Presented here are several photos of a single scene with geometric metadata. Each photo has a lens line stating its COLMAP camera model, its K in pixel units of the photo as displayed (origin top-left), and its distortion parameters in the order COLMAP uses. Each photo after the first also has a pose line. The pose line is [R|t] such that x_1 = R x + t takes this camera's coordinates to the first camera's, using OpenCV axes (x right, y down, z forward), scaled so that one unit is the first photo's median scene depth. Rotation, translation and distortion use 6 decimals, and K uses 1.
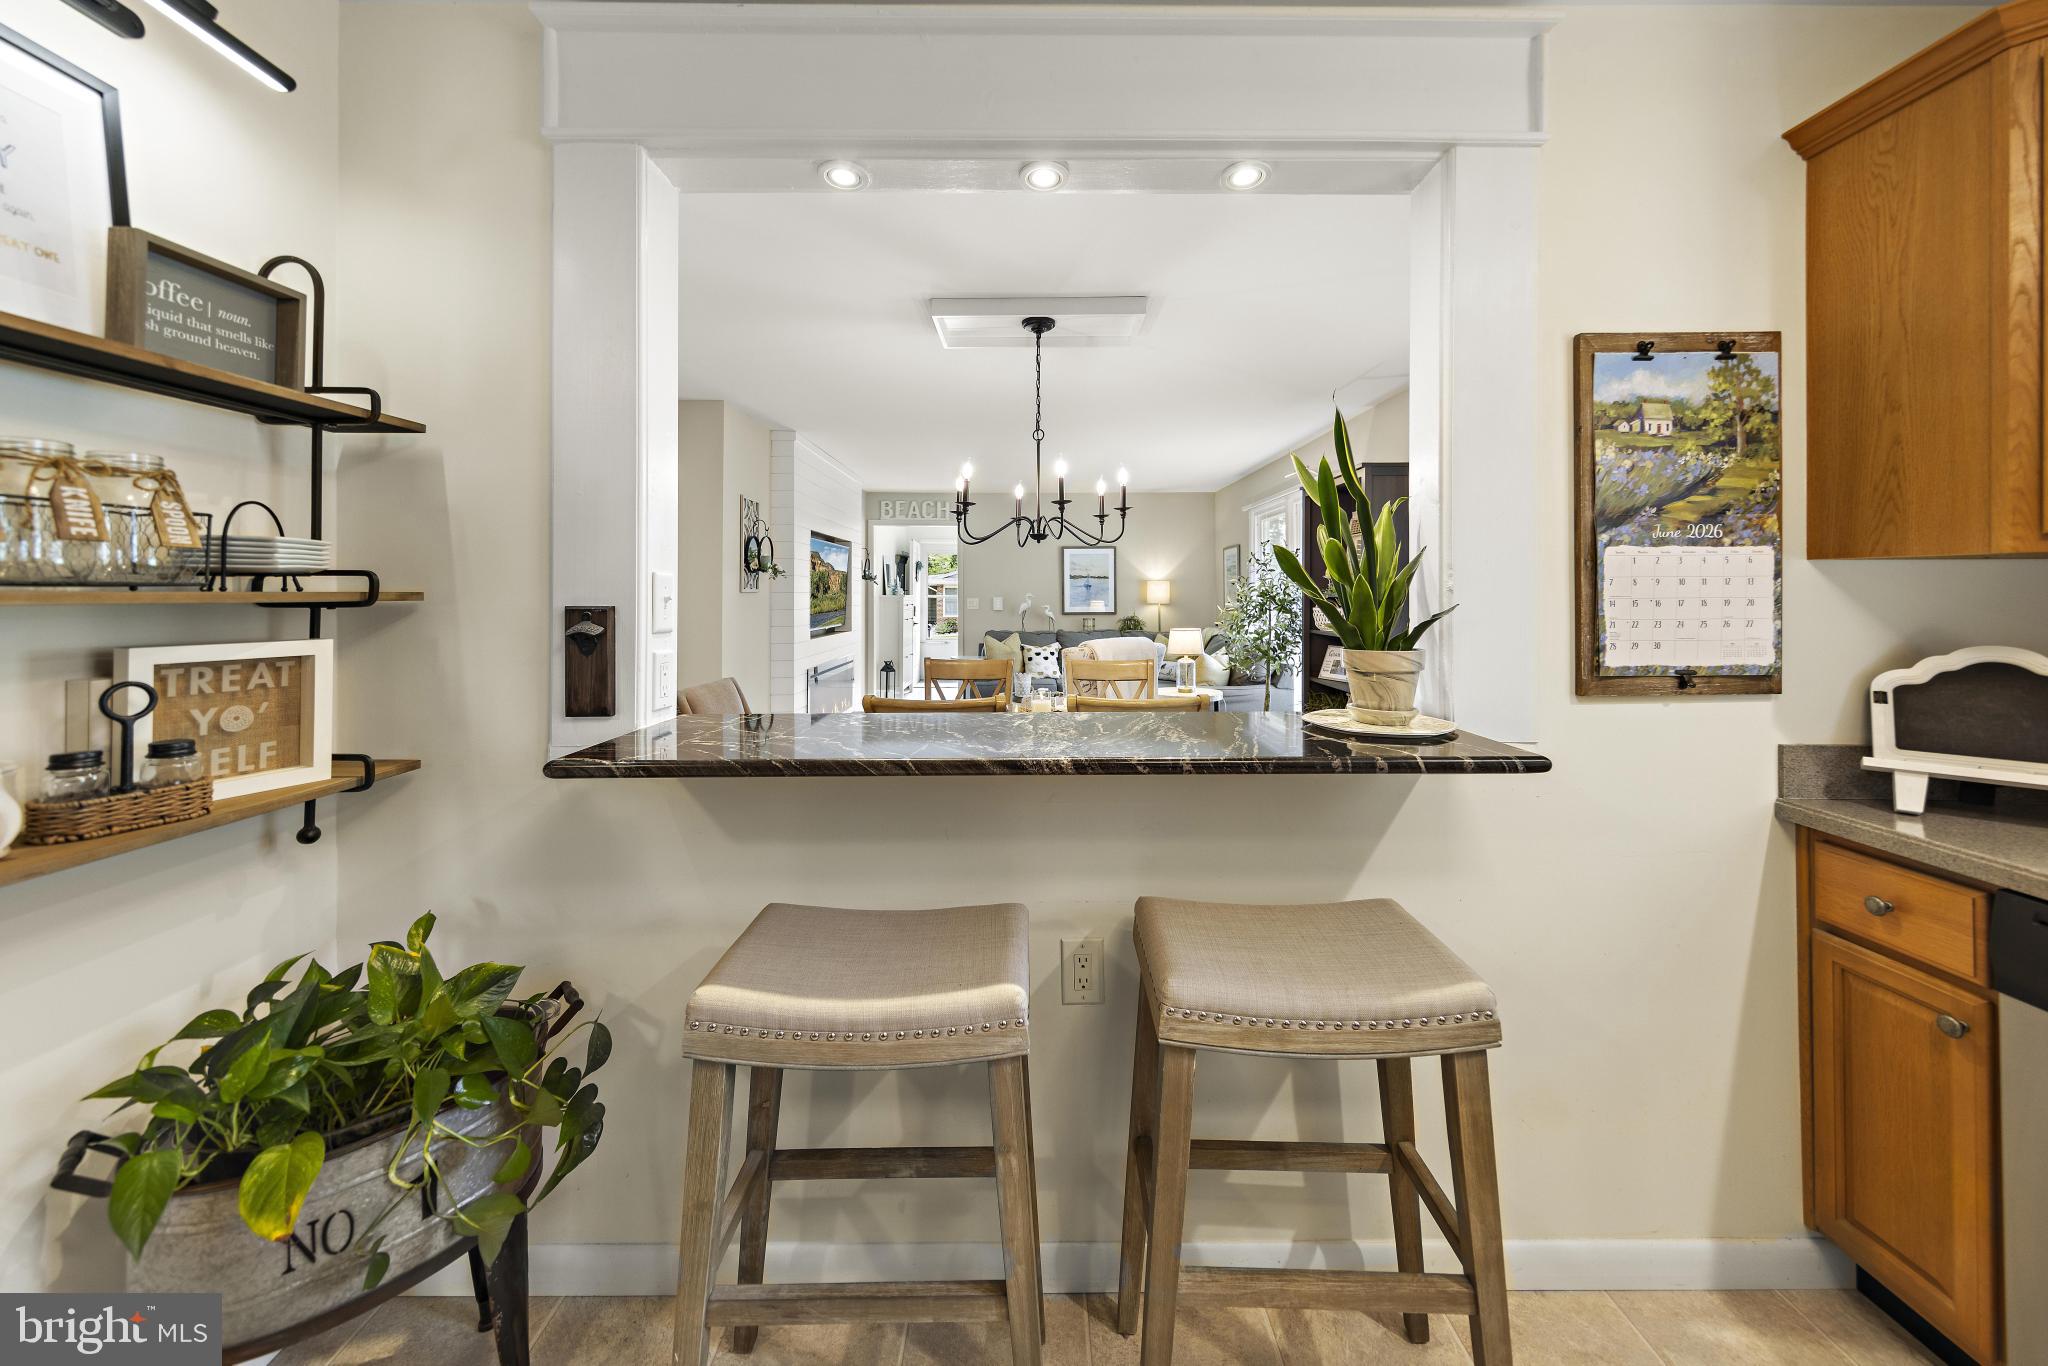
lens RADIAL K [[727.3, 0, 1032.7], [0, 727.3, 588.0], [0, 0, 1]] dist [-0.004713, -0.000220]
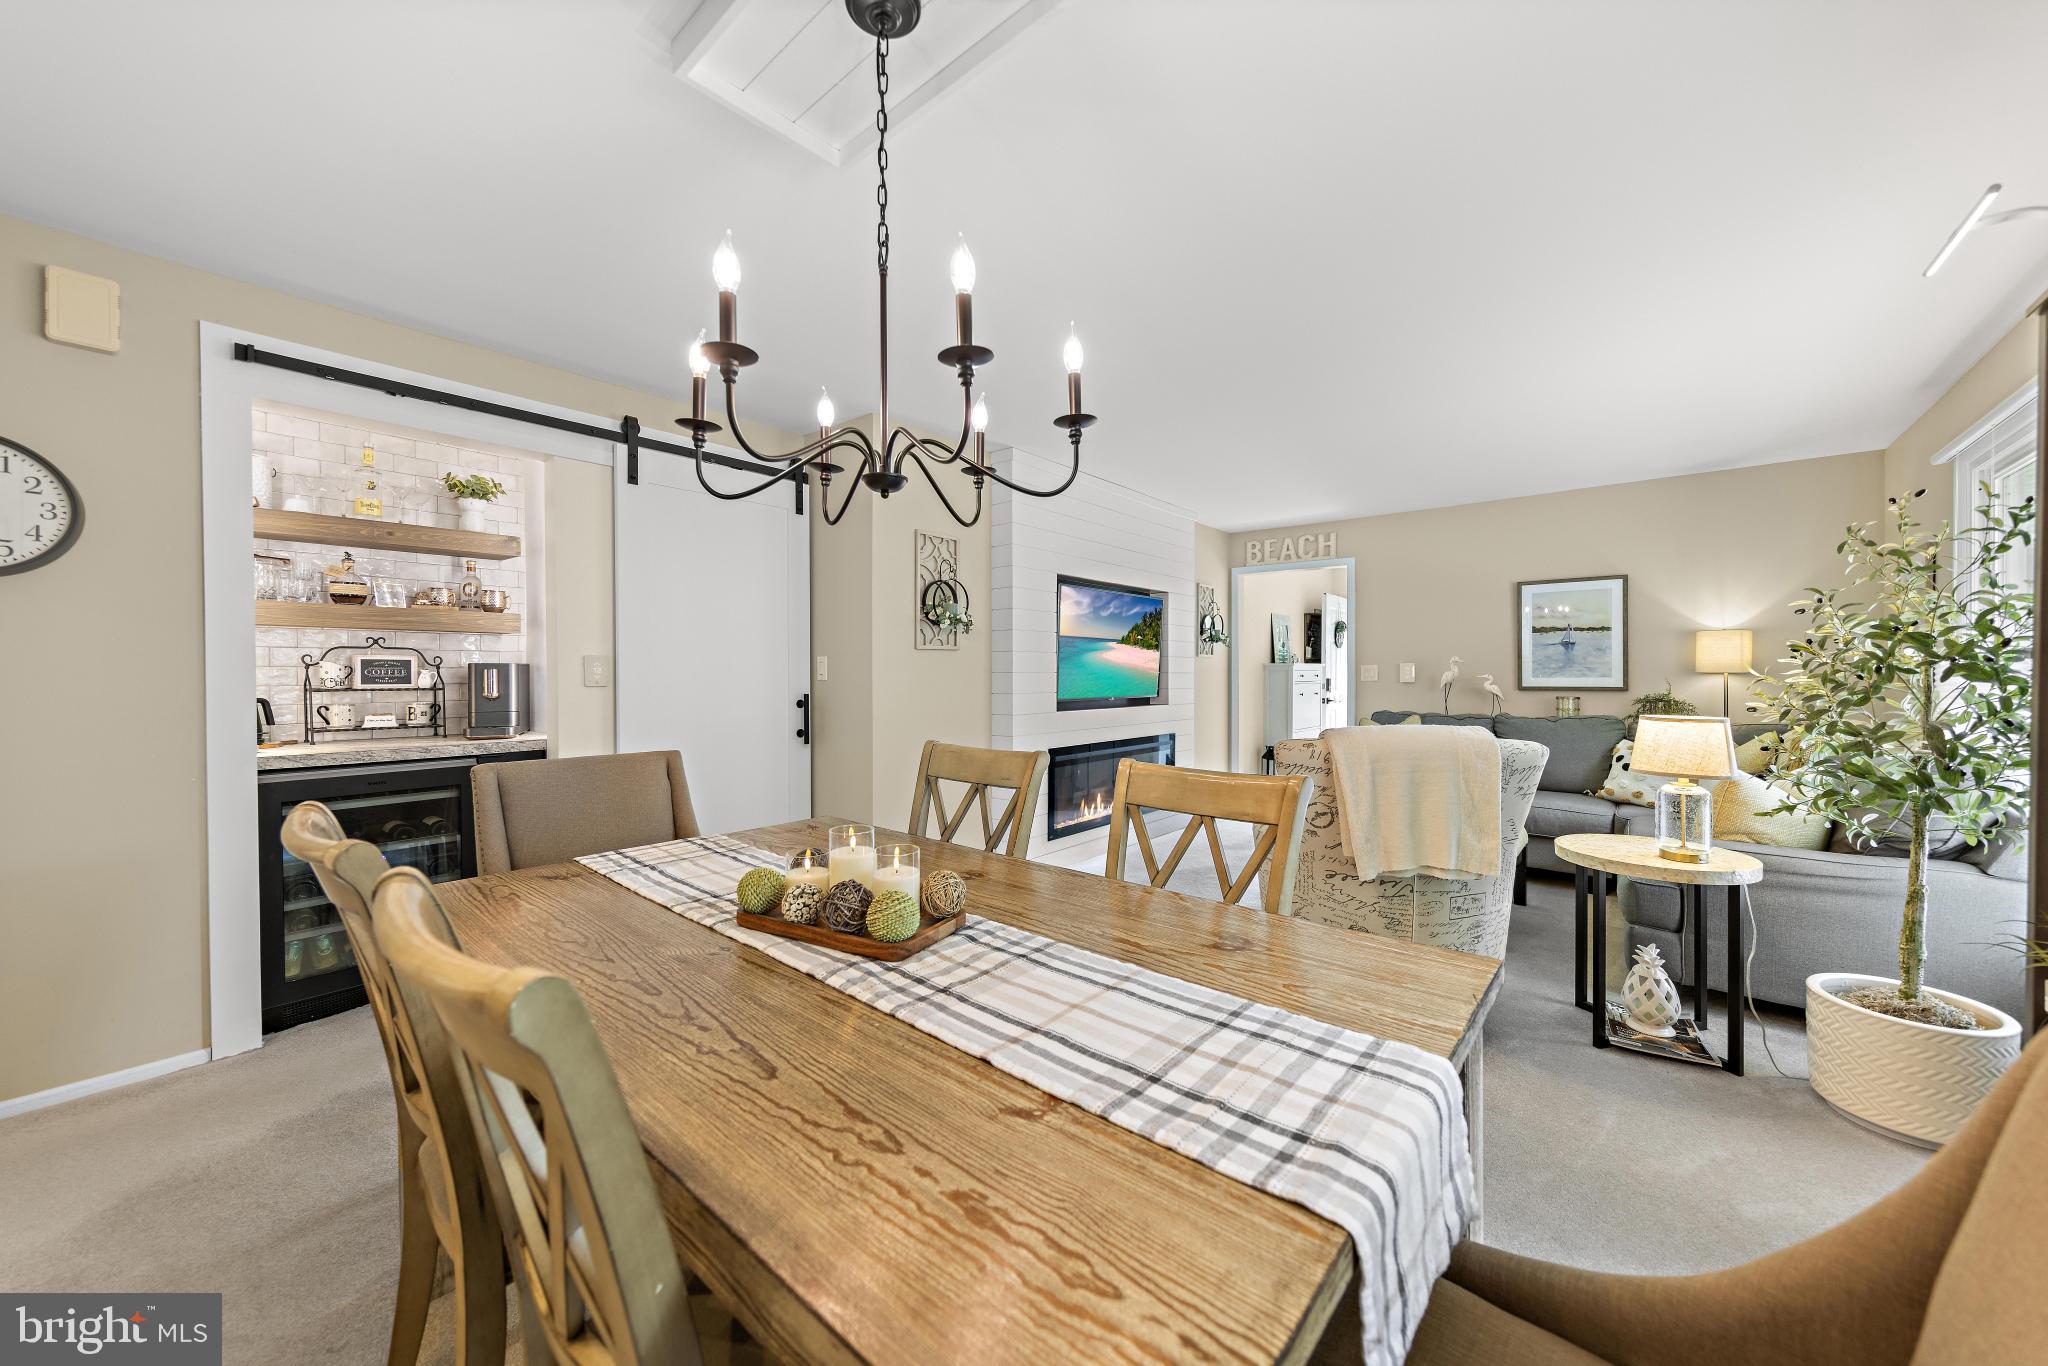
lens RADIAL K [[727.3, 0, 1045.1], [0, 727.3, 686.8], [0, 0, 1]] dist [-0.004713, -0.000220]
pose [[0.760404, 0.012266, -0.649334, 0.869185], [0.003775, 0.999721, 0.023304, 0.110047], [0.649439, -0.020172, 0.760146, 1.621264]]
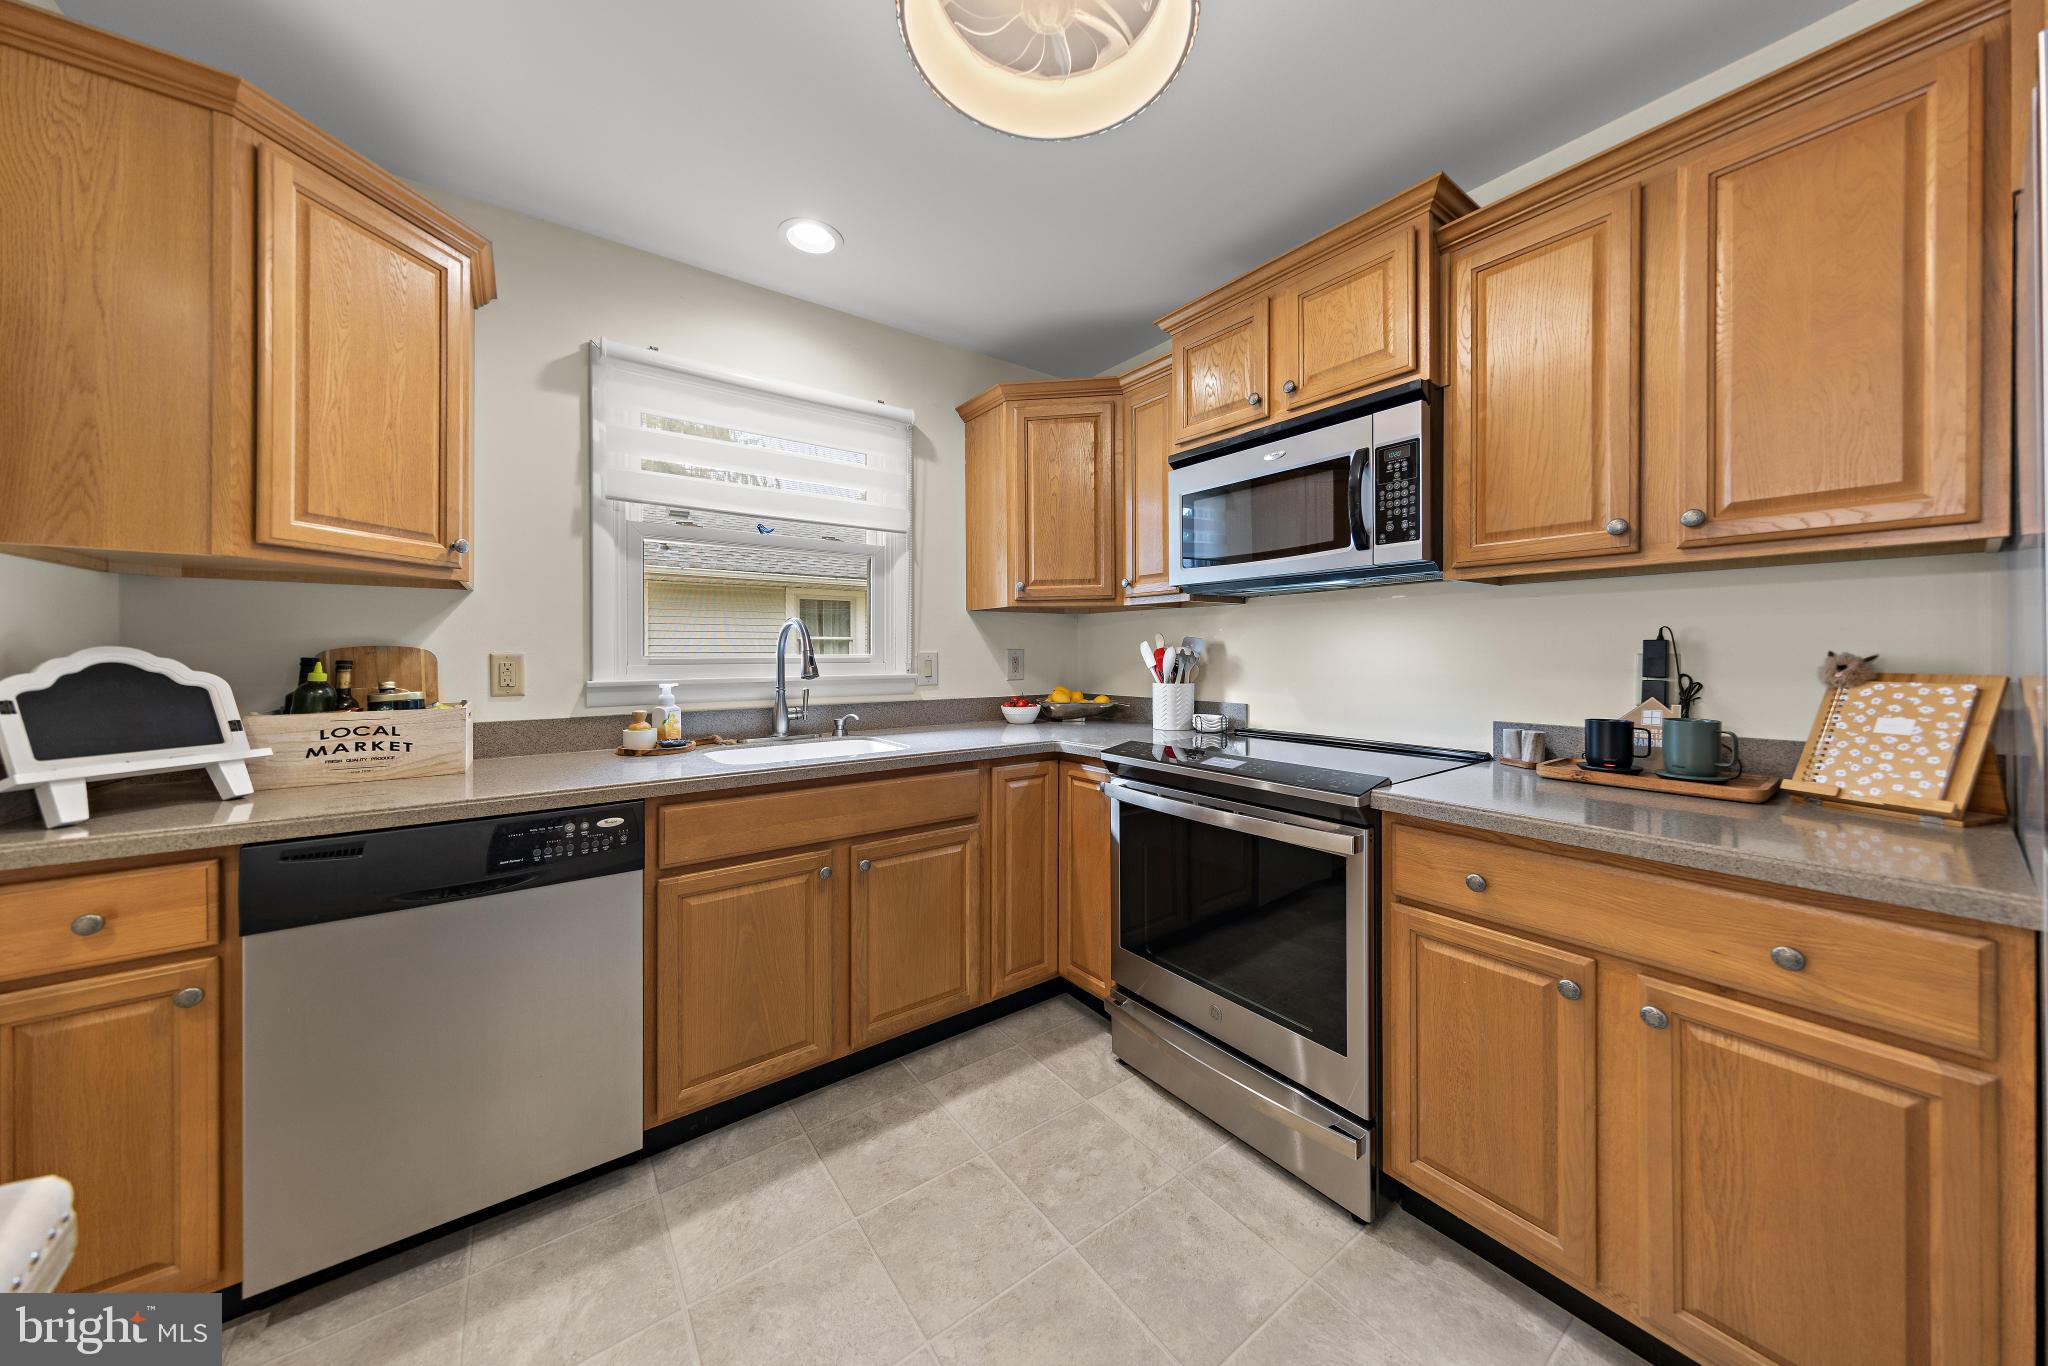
lens RADIAL K [[693.4, 0, 1035.6], [0, 693.4, 653.7], [0, 0, 1]] dist [0.008573, -0.000755]
pose [[-0.598382, 0.008183, 0.801169, -0.248961], [0.001567, 0.999958, -0.009044, 0.098179], [-0.801210, -0.004156, -0.598369, 0.526062]]
